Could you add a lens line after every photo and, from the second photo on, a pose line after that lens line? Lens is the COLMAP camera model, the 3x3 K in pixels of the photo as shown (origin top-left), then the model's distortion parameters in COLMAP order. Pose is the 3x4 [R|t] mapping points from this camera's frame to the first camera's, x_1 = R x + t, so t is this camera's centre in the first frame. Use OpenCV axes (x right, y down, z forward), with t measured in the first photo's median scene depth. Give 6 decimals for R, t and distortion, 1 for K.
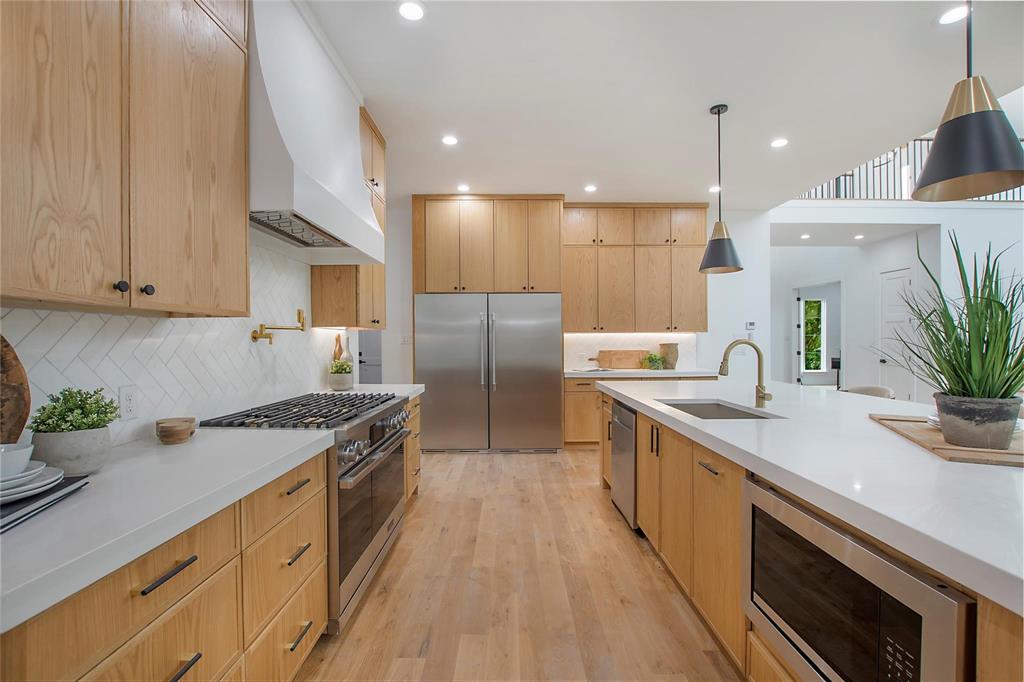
lens RADIAL K [[452.7, 0, 507.5], [0, 452.7, 340.2], [0, 0, 1]] dist [-0.030681, 0.007144]
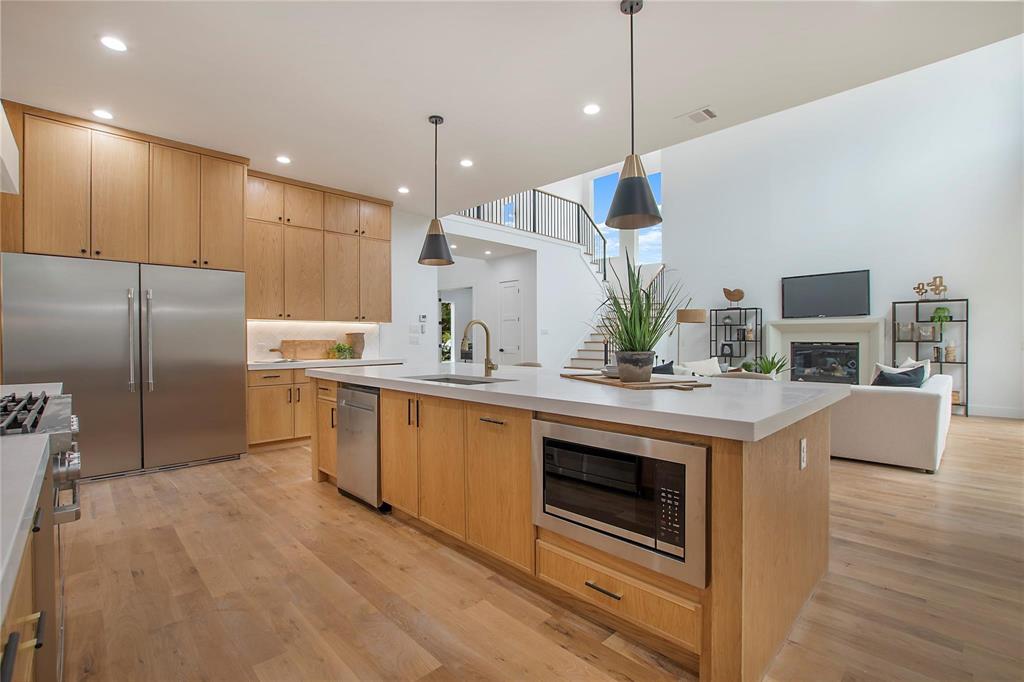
lens RADIAL K [[457.0, 0, 505.9], [0, 457.0, 340.1], [0, 0, 1]] dist [-0.031603, 0.000477]
pose [[0.715166, -0.000328, 0.698955, -0.149684], [-0.000828, 0.999999, 0.001316, 0.027646], [-0.698954, -0.001520, 0.715165, 0.044565]]
